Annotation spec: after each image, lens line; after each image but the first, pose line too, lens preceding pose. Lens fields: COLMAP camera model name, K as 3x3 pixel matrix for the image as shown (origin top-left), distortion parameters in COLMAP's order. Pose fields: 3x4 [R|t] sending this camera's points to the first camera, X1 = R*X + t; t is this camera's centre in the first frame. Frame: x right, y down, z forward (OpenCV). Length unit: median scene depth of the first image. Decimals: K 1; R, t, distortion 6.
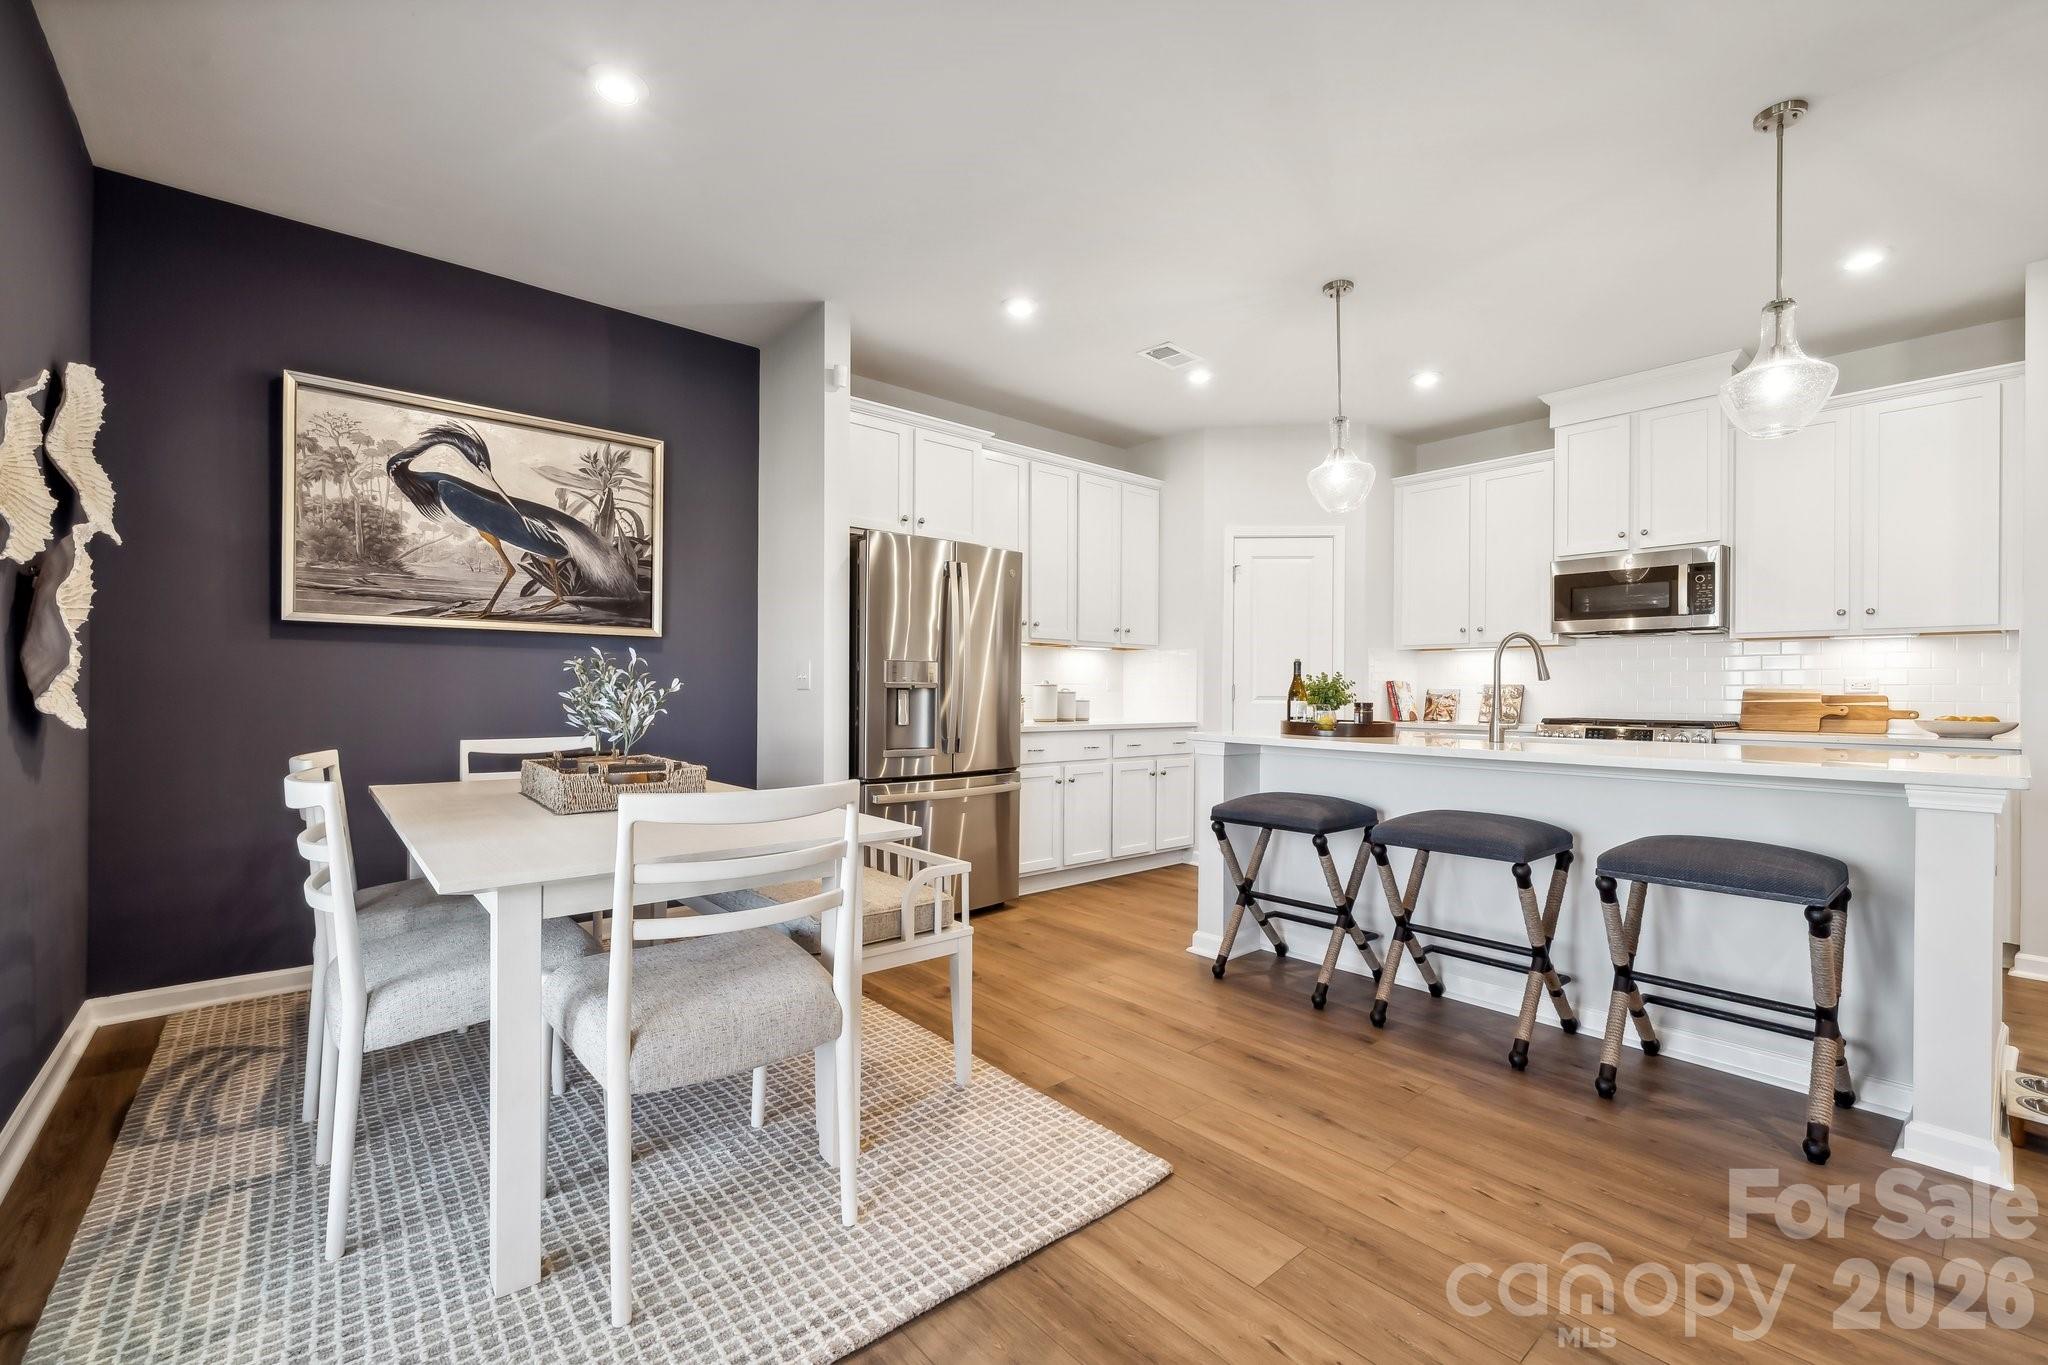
lens RADIAL K [[860.9, 0, 1024.0], [0, 860.9, 682.5], [0, 0, 1]] dist [0.004096, 0.000131]
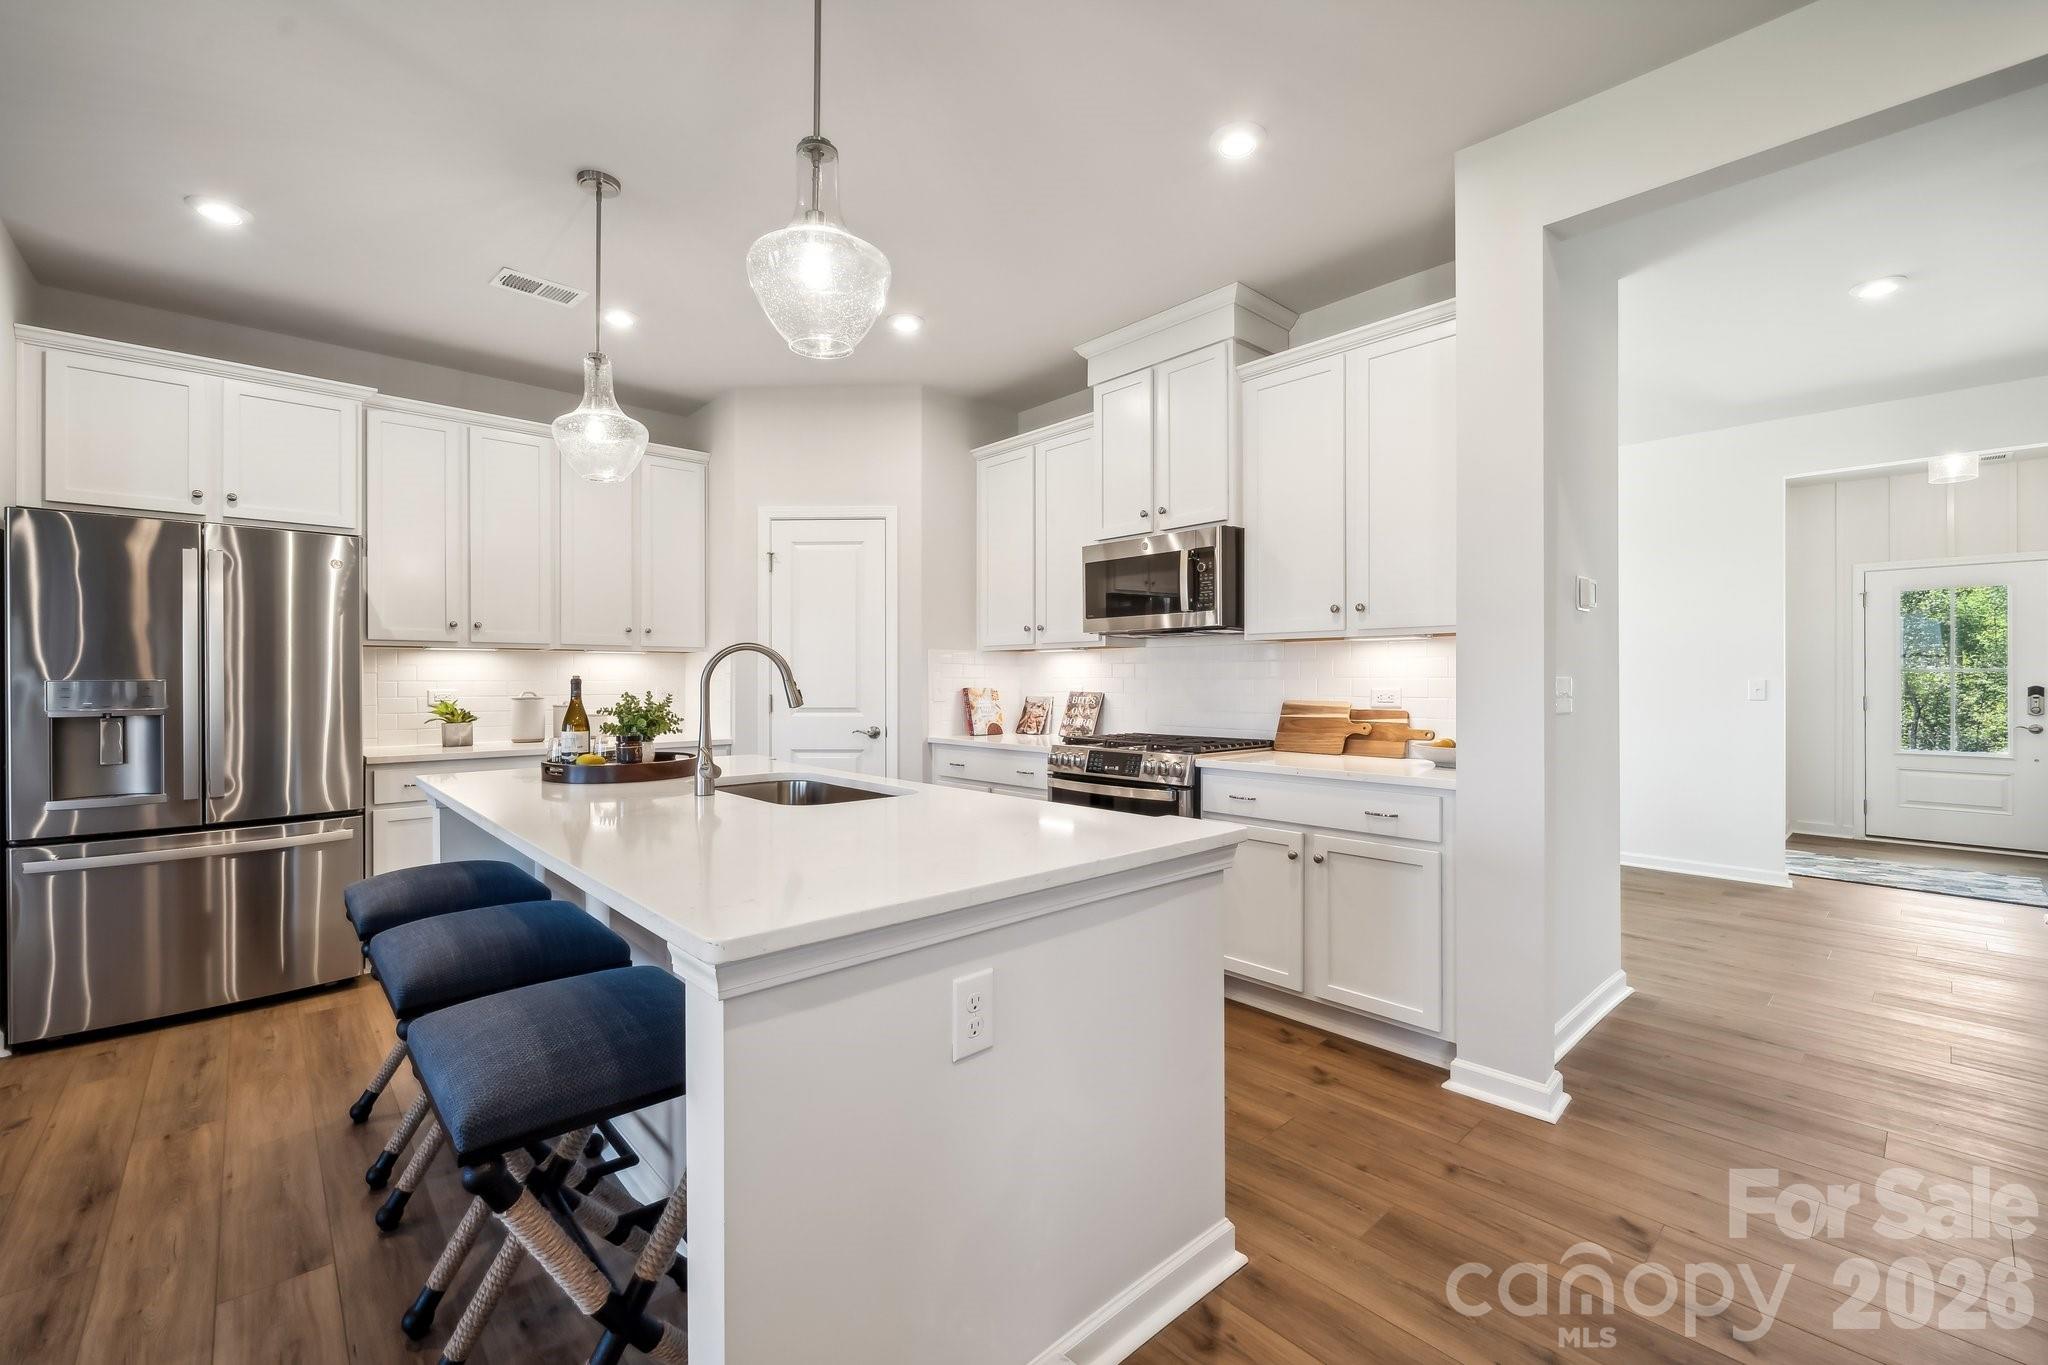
lens RADIAL K [[842.0, 0, 1034.1], [0, 842.0, 674.9], [0, 0, 1]] dist [0.000945, 0.000459]
pose [[0.999456, -0.008707, 0.031811, 0.700496], [0.008443, 0.999929, 0.008444, -0.031488], [-0.031882, -0.008171, 0.999458, 0.249201]]
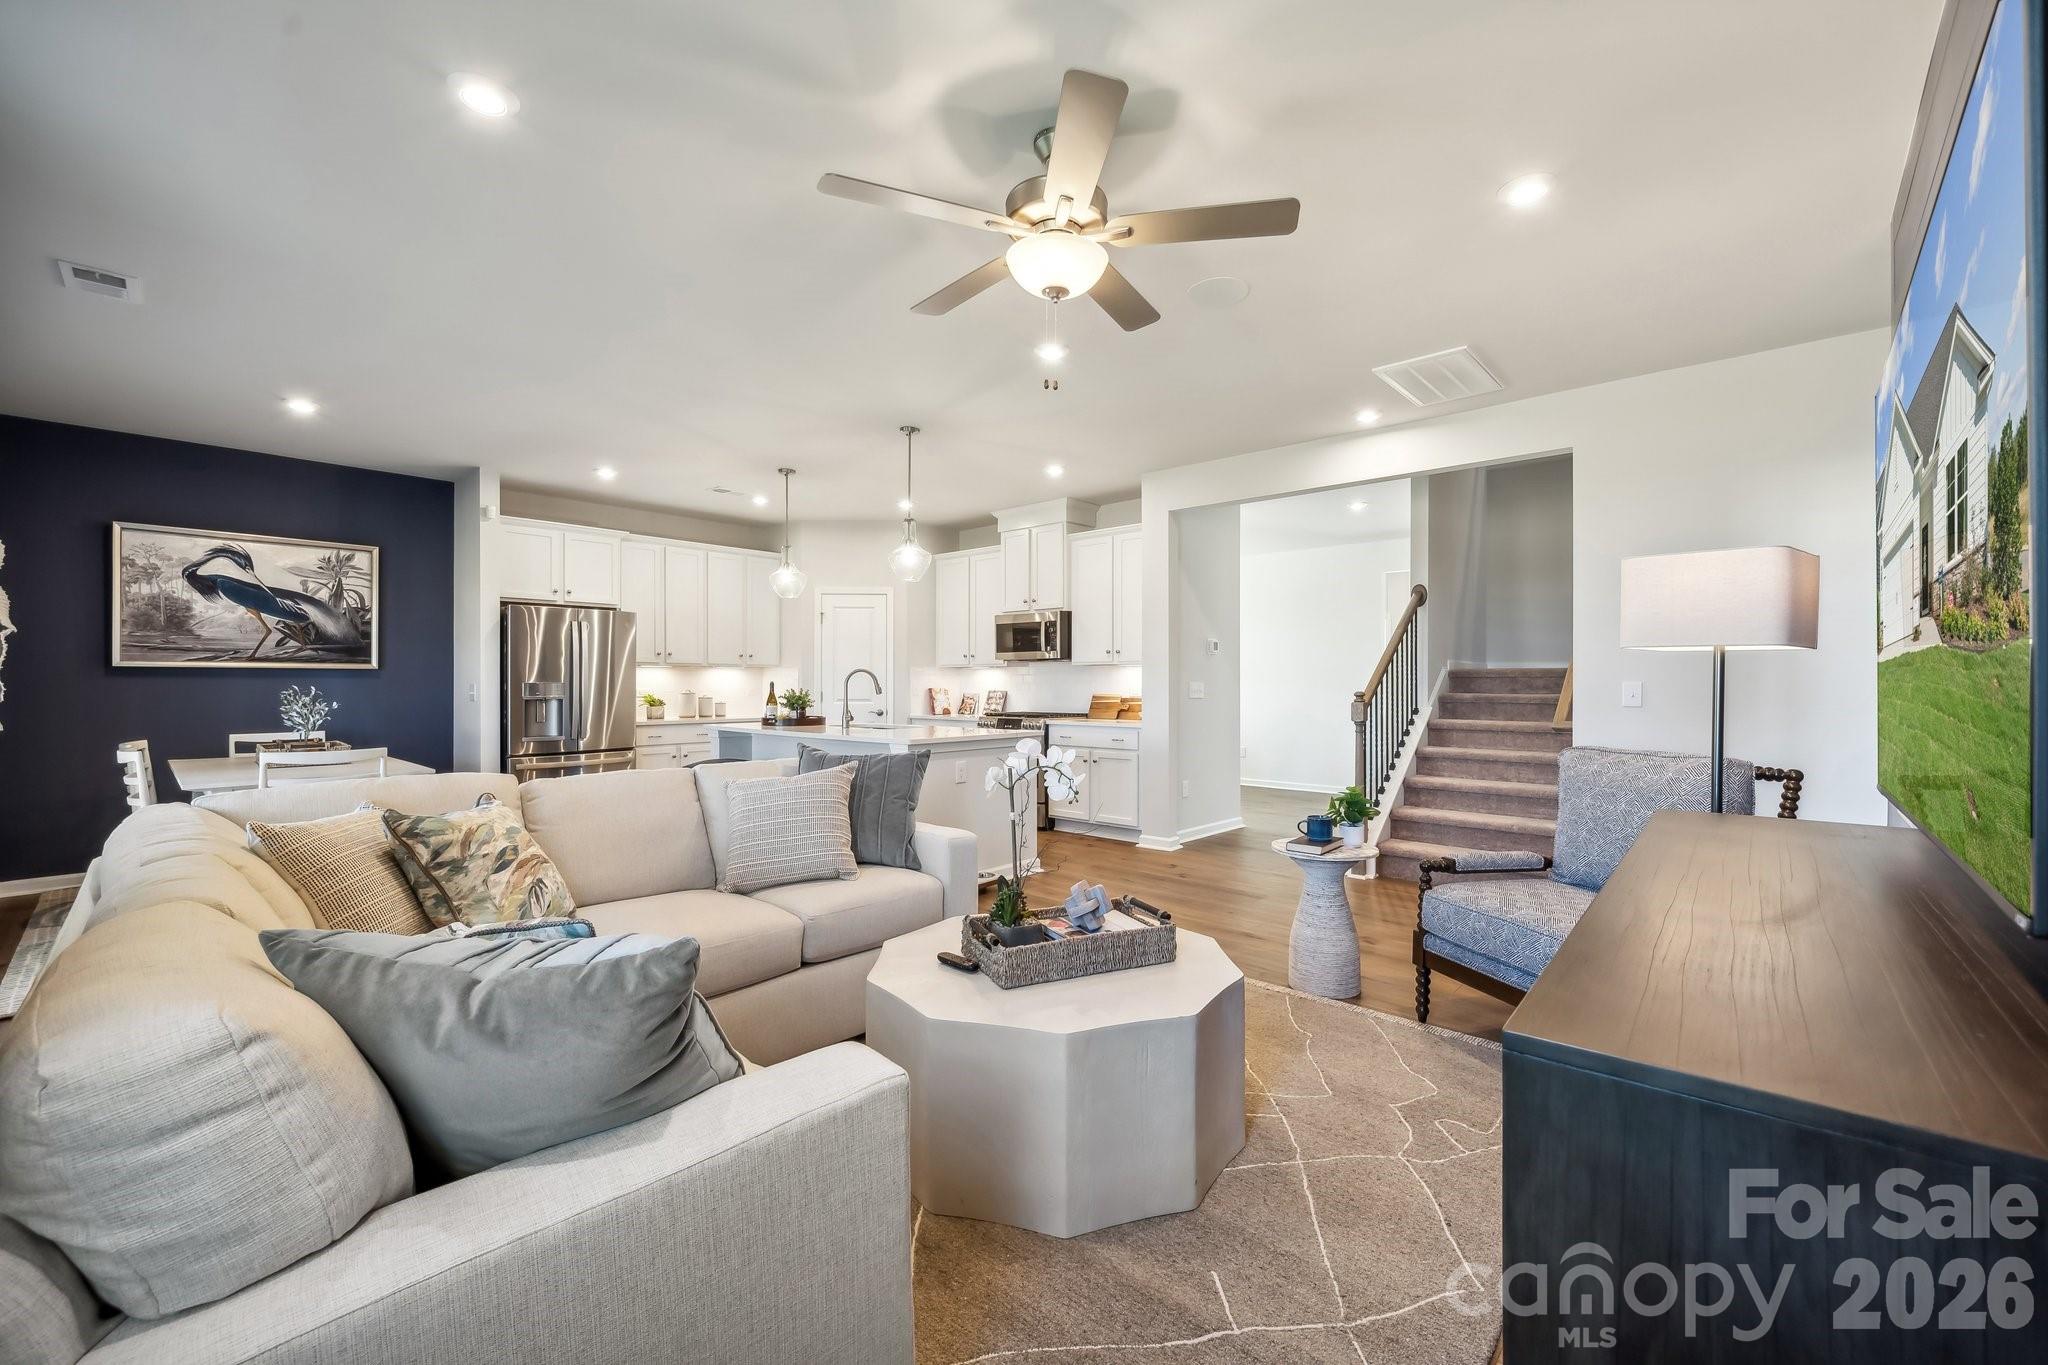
lens RADIAL K [[842.0, 0, 1034.1], [0, 842.0, 674.9], [0, 0, 1]] dist [0.000945, 0.000459]
pose [[0.992309, -0.005063, 0.123684, 0.636005], [0.004780, 0.999985, 0.002589, -0.042415], [-0.123695, -0.001978, 0.992318, -0.754133]]
